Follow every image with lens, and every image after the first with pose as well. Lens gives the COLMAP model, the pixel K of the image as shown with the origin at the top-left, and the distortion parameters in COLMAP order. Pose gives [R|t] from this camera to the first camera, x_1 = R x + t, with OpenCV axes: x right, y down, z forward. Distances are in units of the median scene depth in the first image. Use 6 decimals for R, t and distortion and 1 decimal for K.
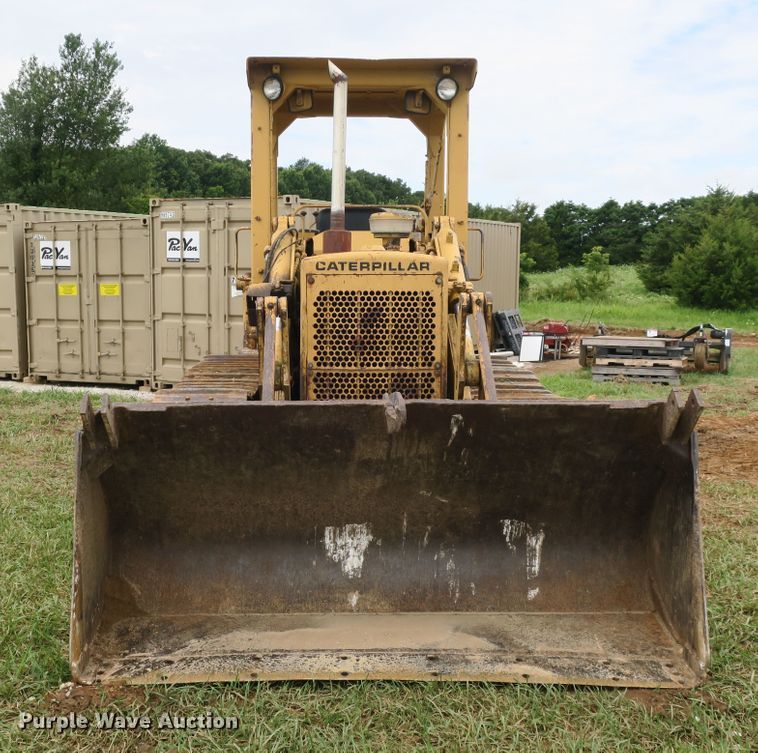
lens RADIAL K [[1047.4, 0, 335.7], [0, 1047.4, 394.7], [0, 0, 1]] dist [0.021337, -0.089061]
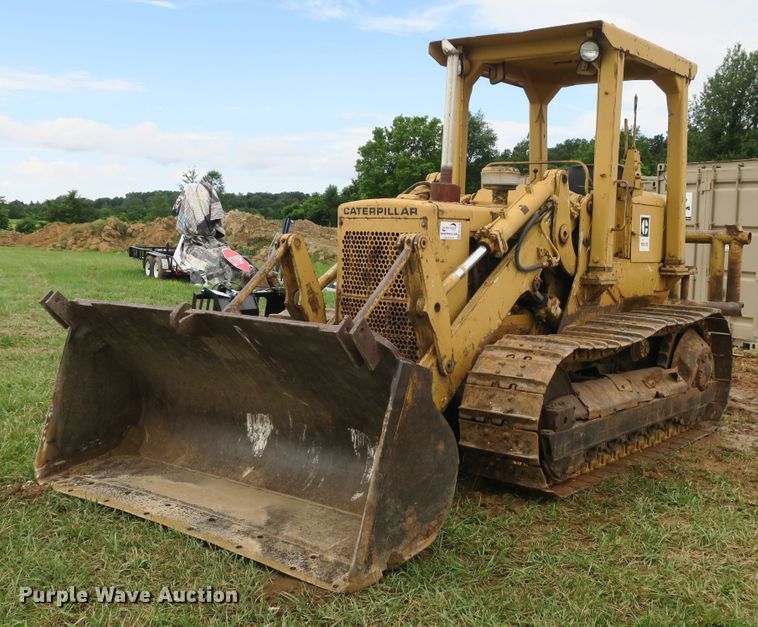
lens RADIAL K [[918.7, 0, 431.0], [0, 918.7, 315.0], [0, 0, 1]] dist [0.007914, 0.007704]
pose [[0.784271, 0.073244, -0.616080, 0.687663], [-0.091470, 0.995806, 0.001947, -0.011950], [0.613639, 0.054826, 0.787681, 0.207312]]
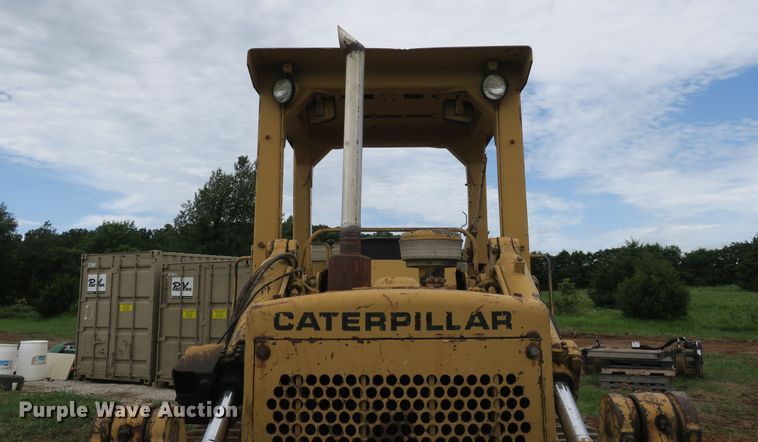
lens RADIAL K [[602.3, 0, 377.8], [0, 602.3, 186.0], [0, 0, 1]] dist [-0.005656, -0.003054]
pose [[0.999194, -0.014059, -0.037612, 0.037316], [0.002522, 0.956822, -0.290664, -0.095434], [0.040074, 0.290335, 0.956086, 0.675230]]
